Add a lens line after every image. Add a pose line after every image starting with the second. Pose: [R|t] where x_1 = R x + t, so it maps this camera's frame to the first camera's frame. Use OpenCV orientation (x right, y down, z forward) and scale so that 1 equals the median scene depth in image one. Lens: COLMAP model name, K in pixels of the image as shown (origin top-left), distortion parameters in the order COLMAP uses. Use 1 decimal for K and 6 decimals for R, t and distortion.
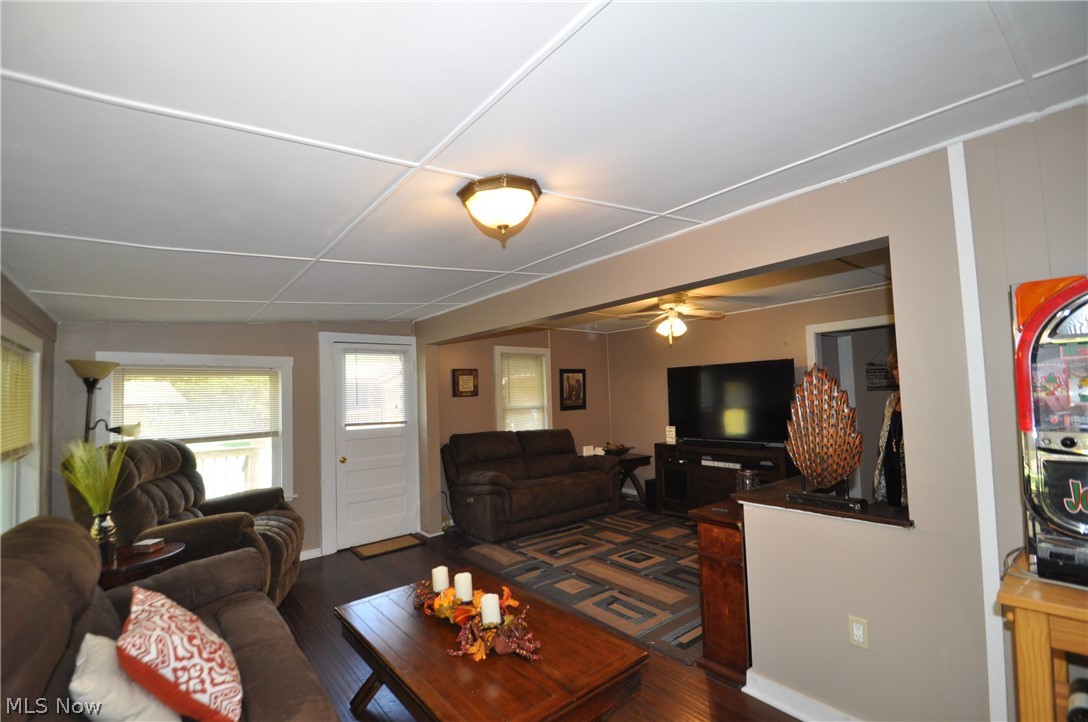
lens RADIAL K [[487.7, 0, 527.3], [0, 487.7, 378.2], [0, 0, 1]] dist [0.010341, -0.000125]
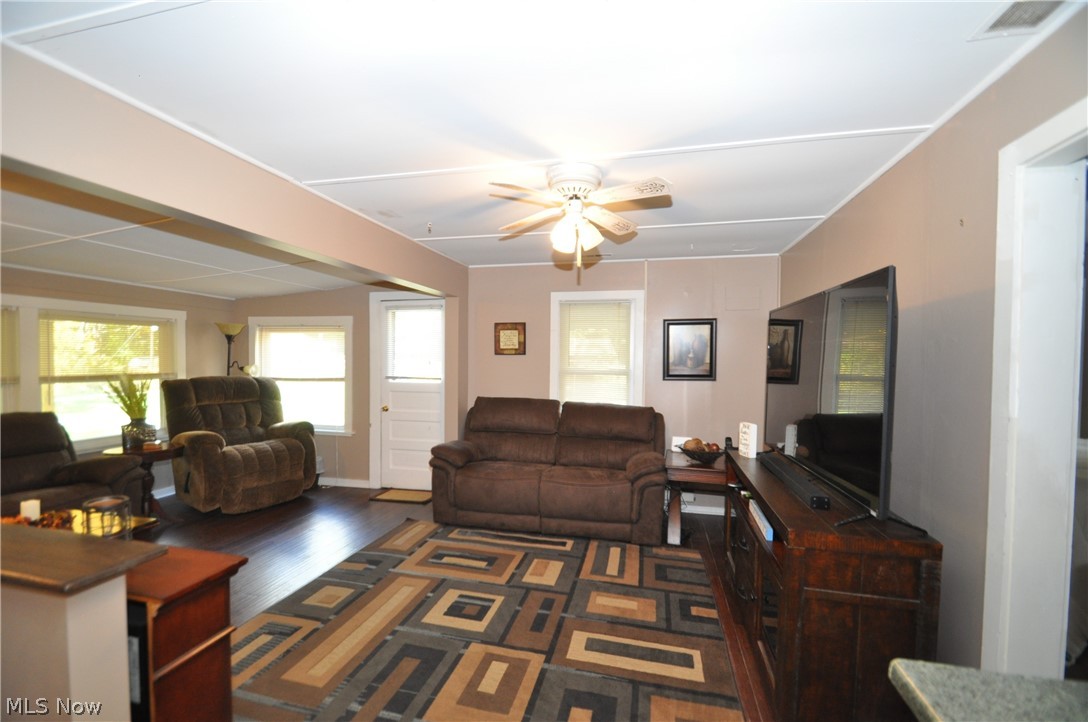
lens RADIAL K [[473.9, 0, 535.1], [0, 473.9, 372.3], [0, 0, 1]] dist [0.014945, -0.014680]
pose [[0.612002, 0.059094, -0.788645, 0.675692], [0.002127, 0.997078, 0.076363, 0.005118], [0.790854, -0.048411, 0.610088, 0.623449]]
